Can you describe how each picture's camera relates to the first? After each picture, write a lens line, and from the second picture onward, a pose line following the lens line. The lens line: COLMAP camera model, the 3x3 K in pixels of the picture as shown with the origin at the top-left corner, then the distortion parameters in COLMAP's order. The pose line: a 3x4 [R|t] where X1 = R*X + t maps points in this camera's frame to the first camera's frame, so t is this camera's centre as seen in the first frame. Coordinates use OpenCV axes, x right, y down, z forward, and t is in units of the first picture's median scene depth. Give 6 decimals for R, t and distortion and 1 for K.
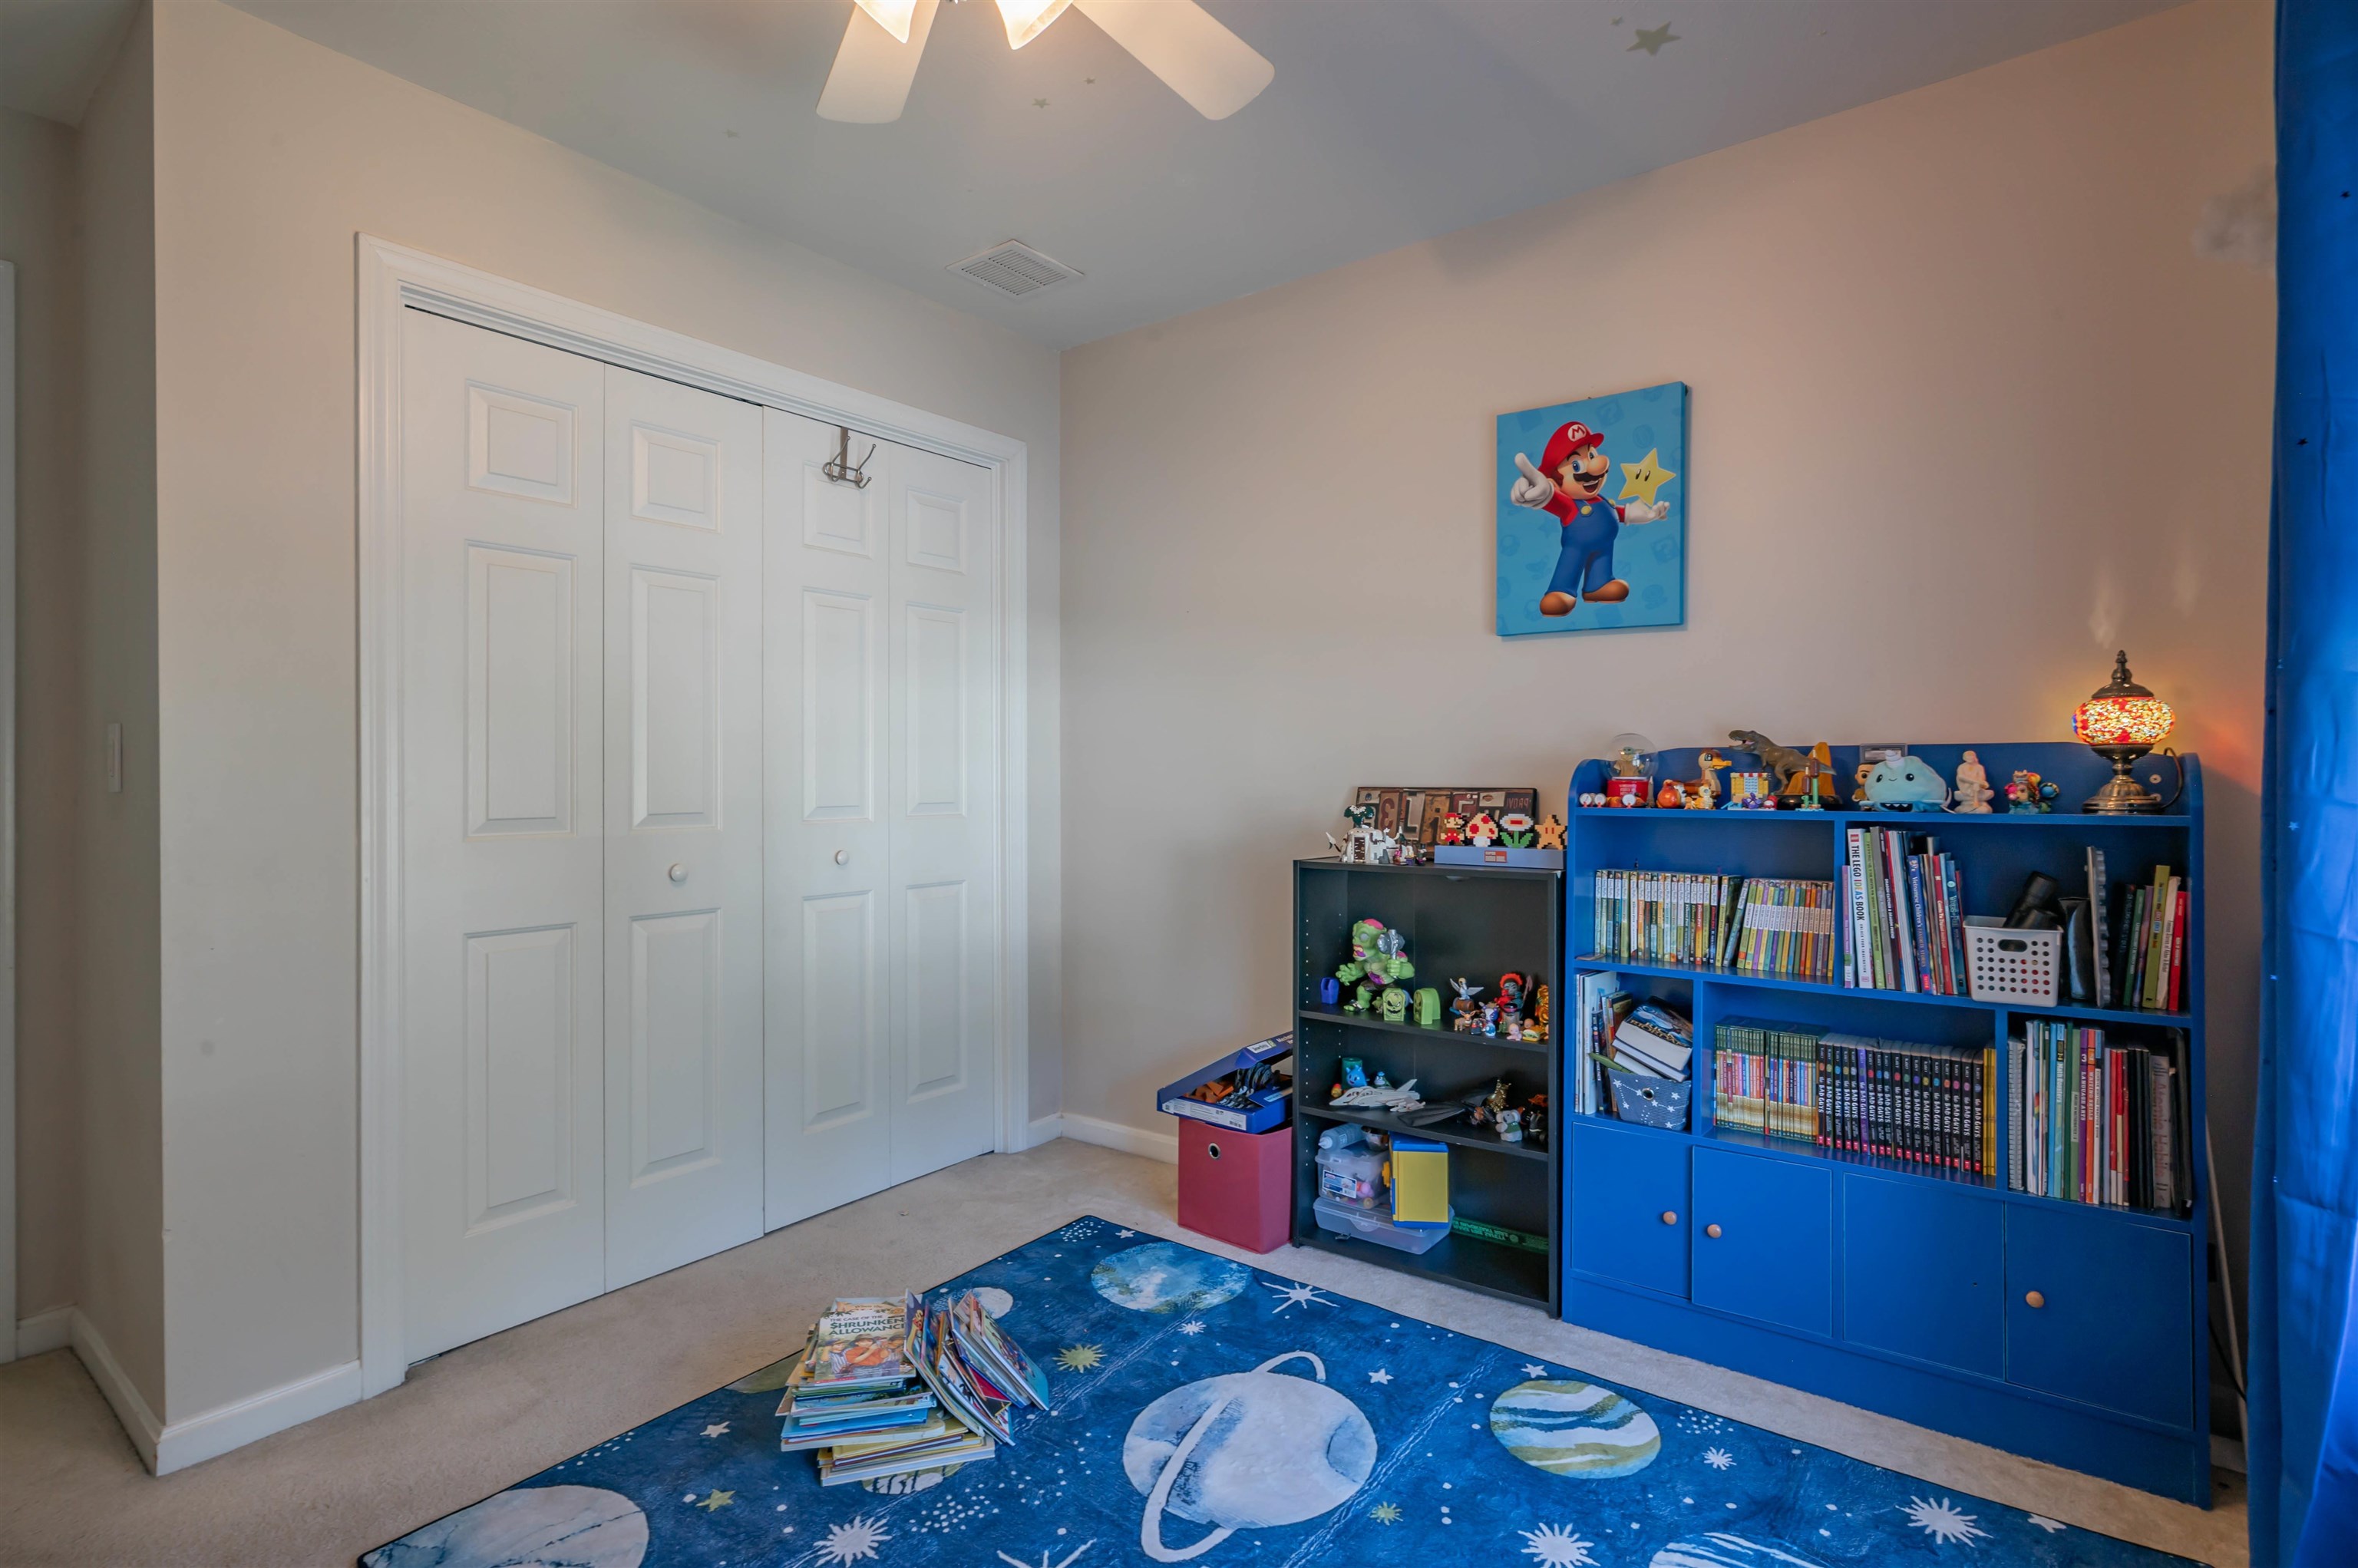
lens RADIAL K [[1150.3, 0, 1193.0], [0, 1150.3, 780.4], [0, 0, 1]] dist [-0.004574, 0.001862]
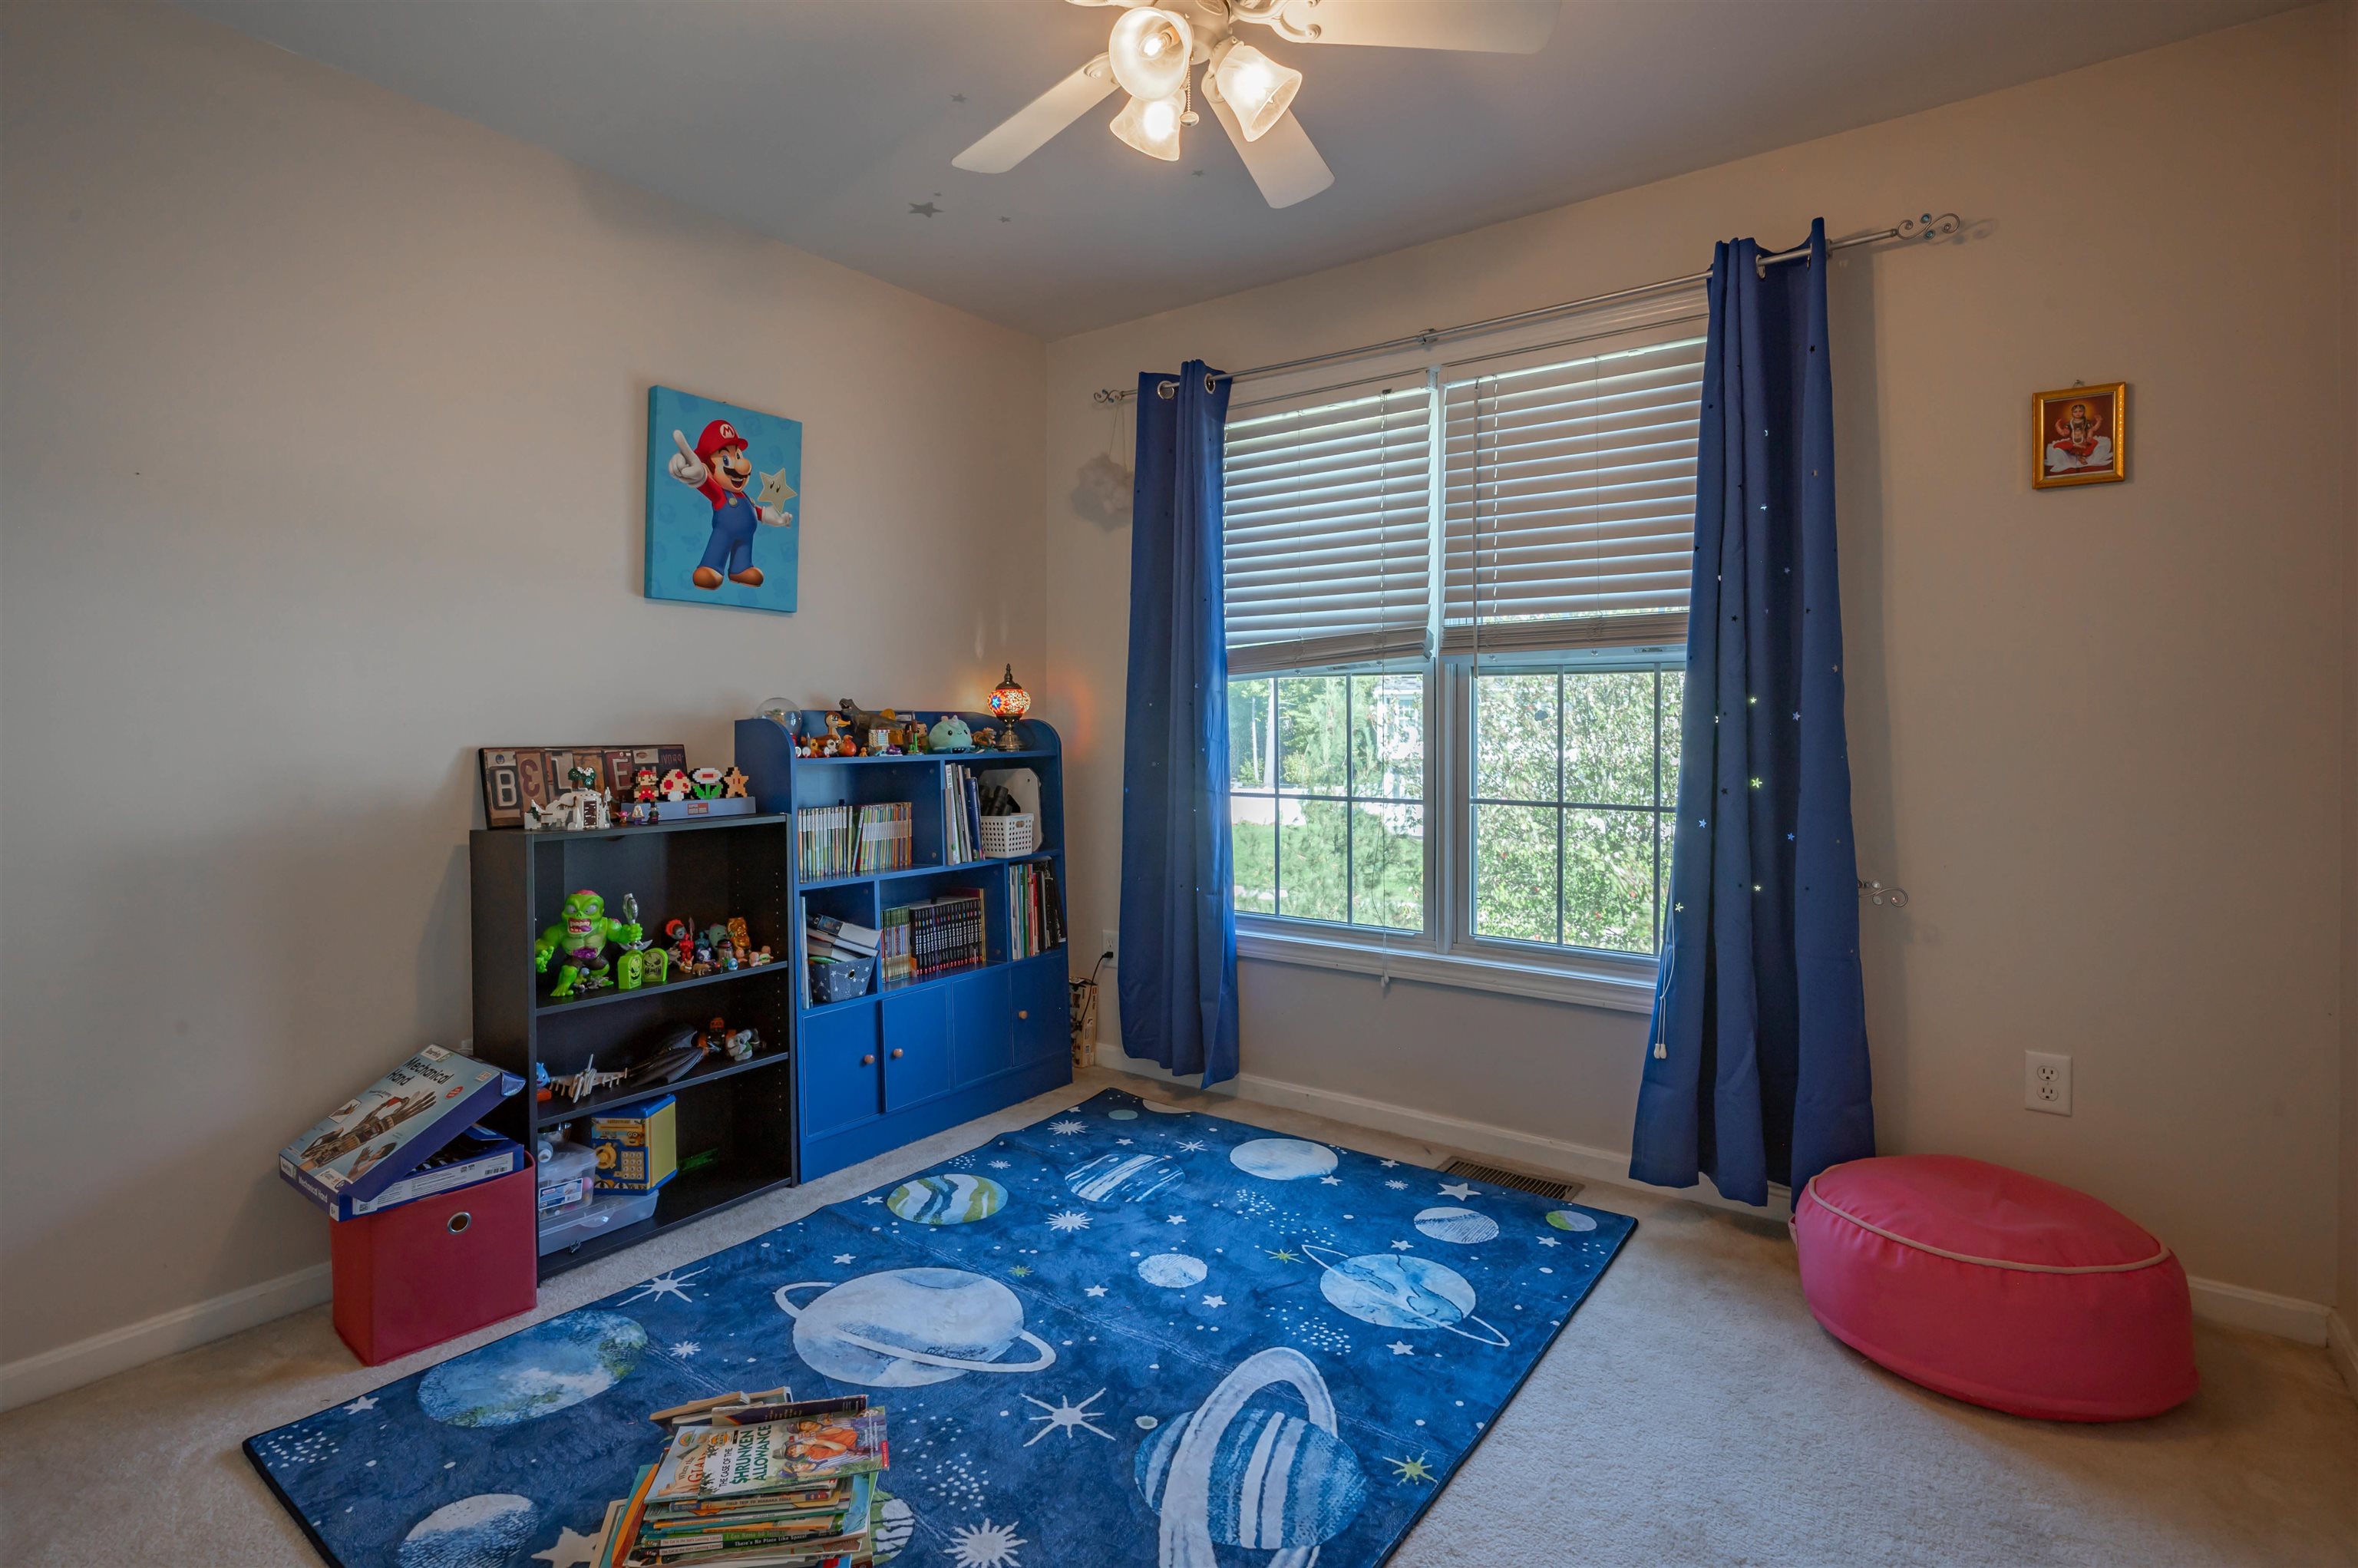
lens RADIAL K [[1150.3, 0, 1192.9], [0, 1150.3, 762.7], [0, 0, 1]] dist [-0.004574, 0.001862]
pose [[-0.029162, -0.026793, 0.999216, -0.834364], [0.012992, 0.999546, 0.027181, 0.000540], [-0.999490, 0.013775, -0.028801, 0.582224]]
